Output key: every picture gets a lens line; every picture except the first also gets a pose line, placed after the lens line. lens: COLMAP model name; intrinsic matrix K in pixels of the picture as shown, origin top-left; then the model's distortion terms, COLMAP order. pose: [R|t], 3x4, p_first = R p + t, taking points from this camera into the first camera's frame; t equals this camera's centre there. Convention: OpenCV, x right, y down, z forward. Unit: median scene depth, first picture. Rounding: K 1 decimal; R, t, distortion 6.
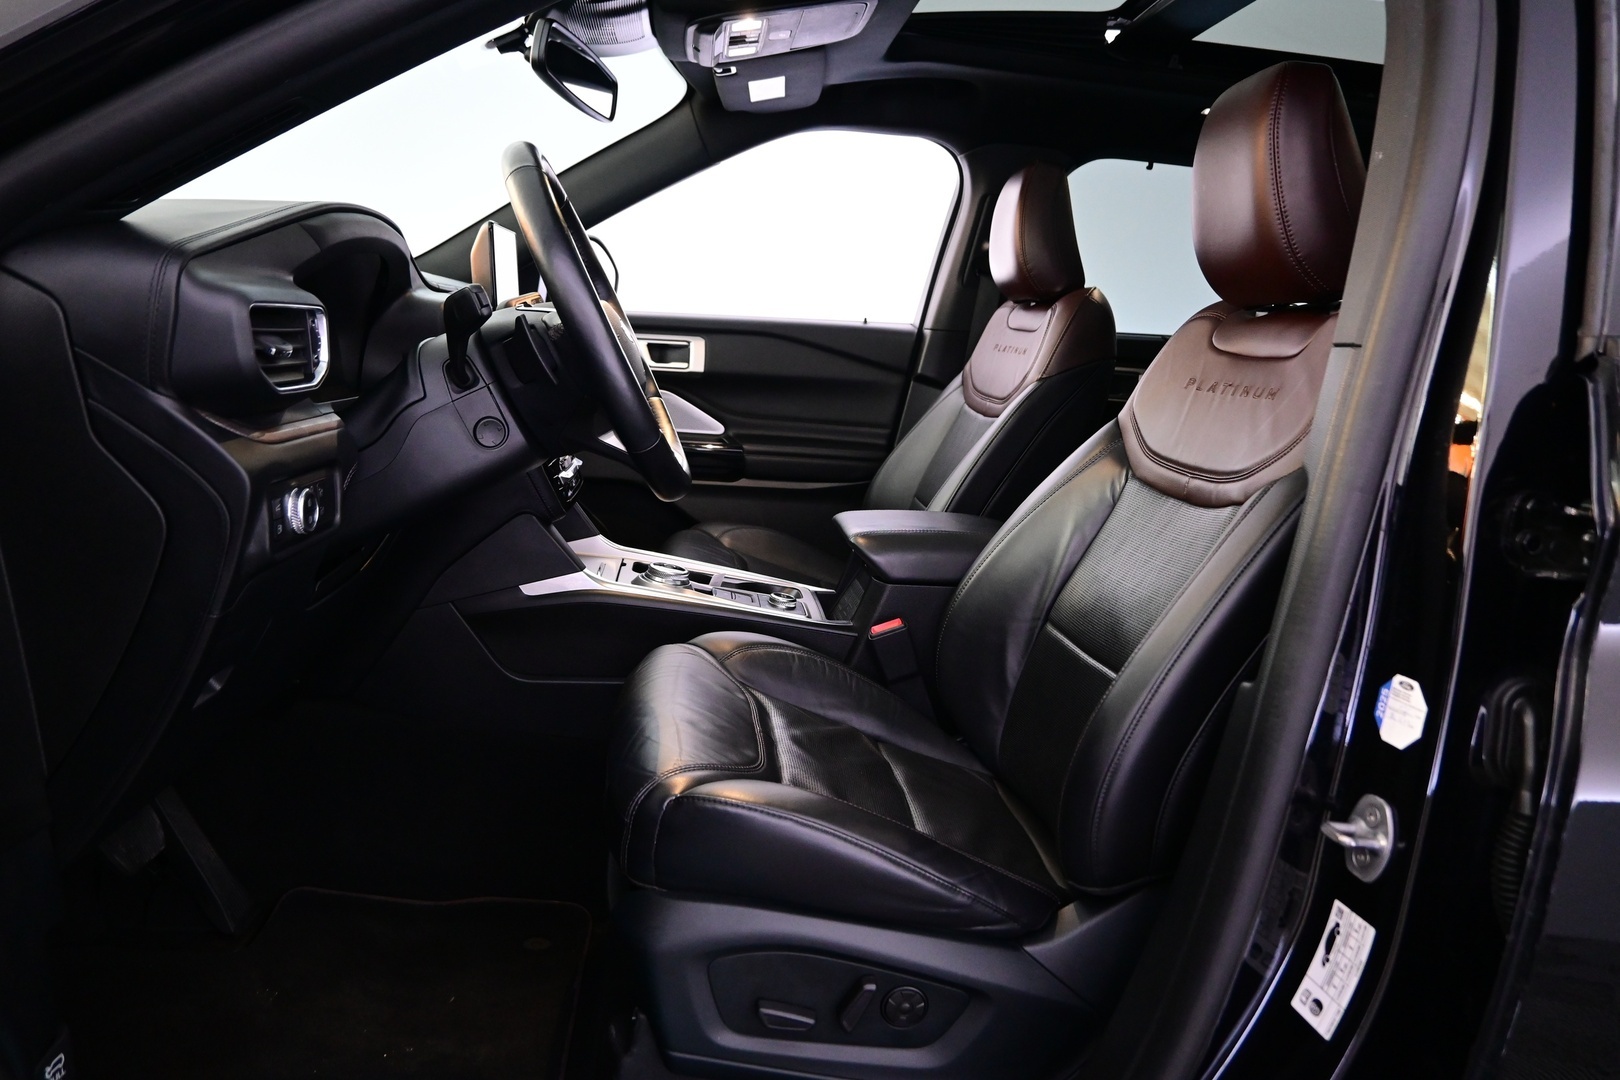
lens RADIAL K [[1120.6, 0, 810.0], [0, 1120.6, 540.0], [0, 0, 1]] dist [0.005808, 0.000452]
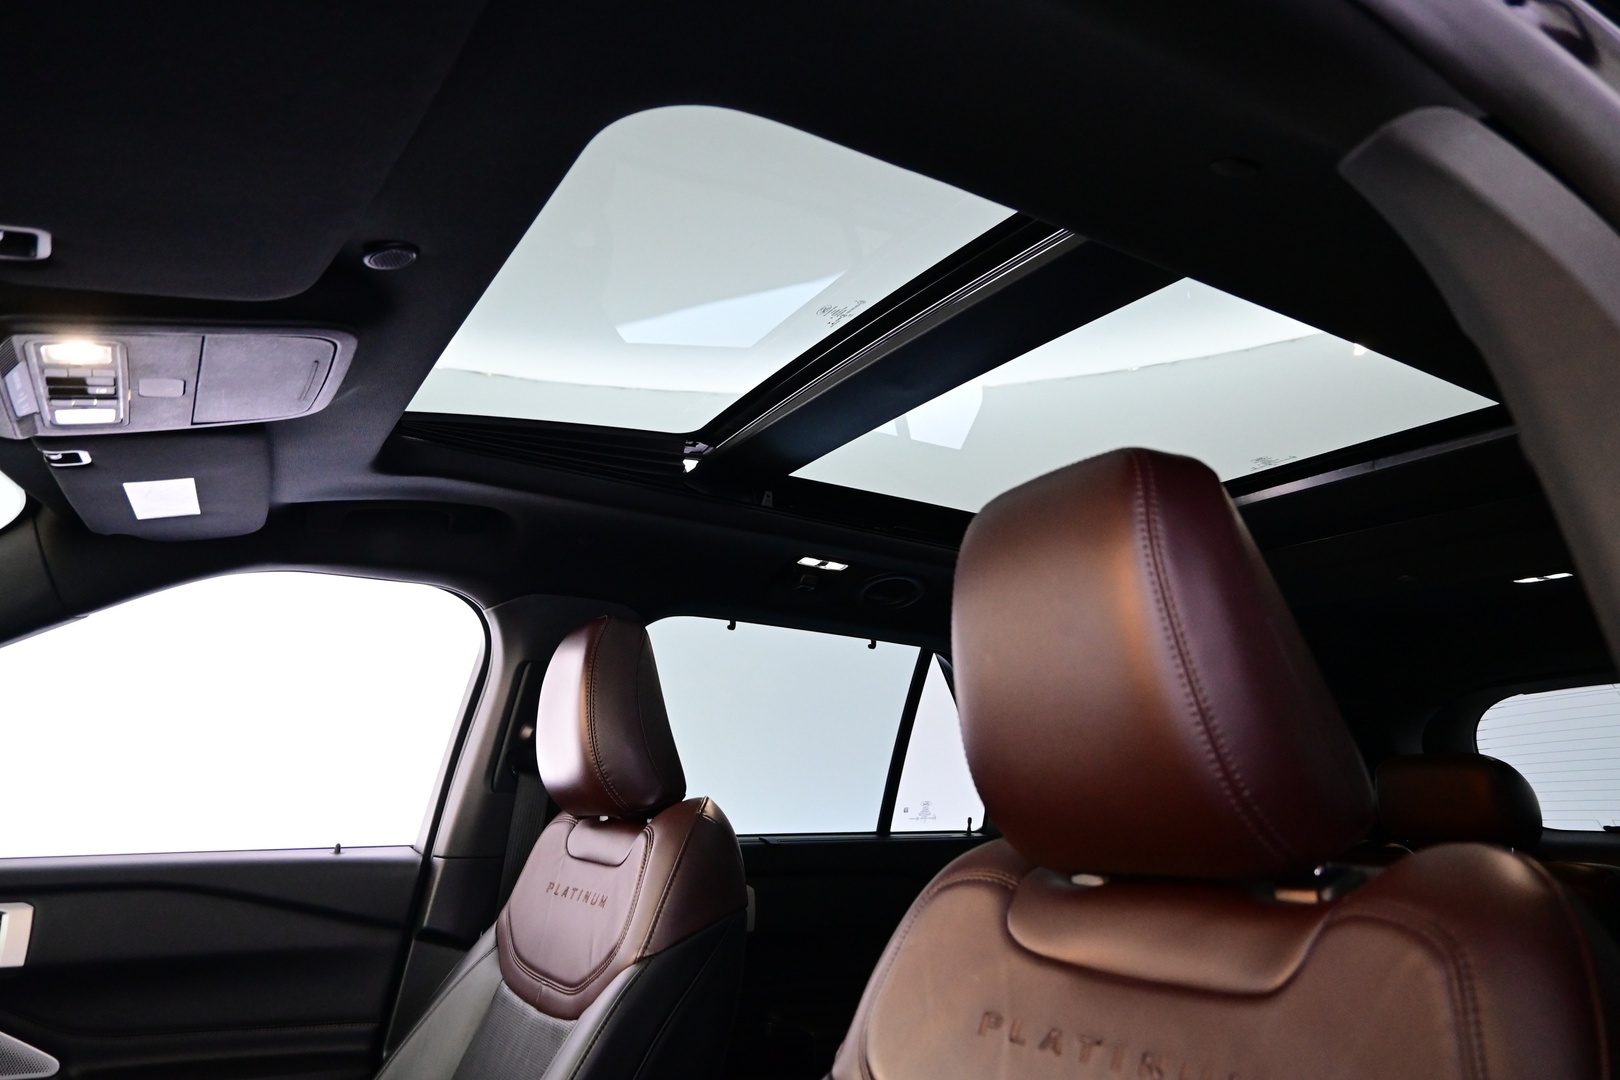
lens RADIAL K [[1120.6, 0, 810.0], [0, 1120.6, 540.0], [0, 0, 1]] dist [0.005808, 0.000452]
pose [[0.909797, 0.038679, 0.413248, 0.027922], [0.124897, 0.923986, -0.361455, -0.113319], [-0.395816, 0.380464, 0.835809, 0.346251]]
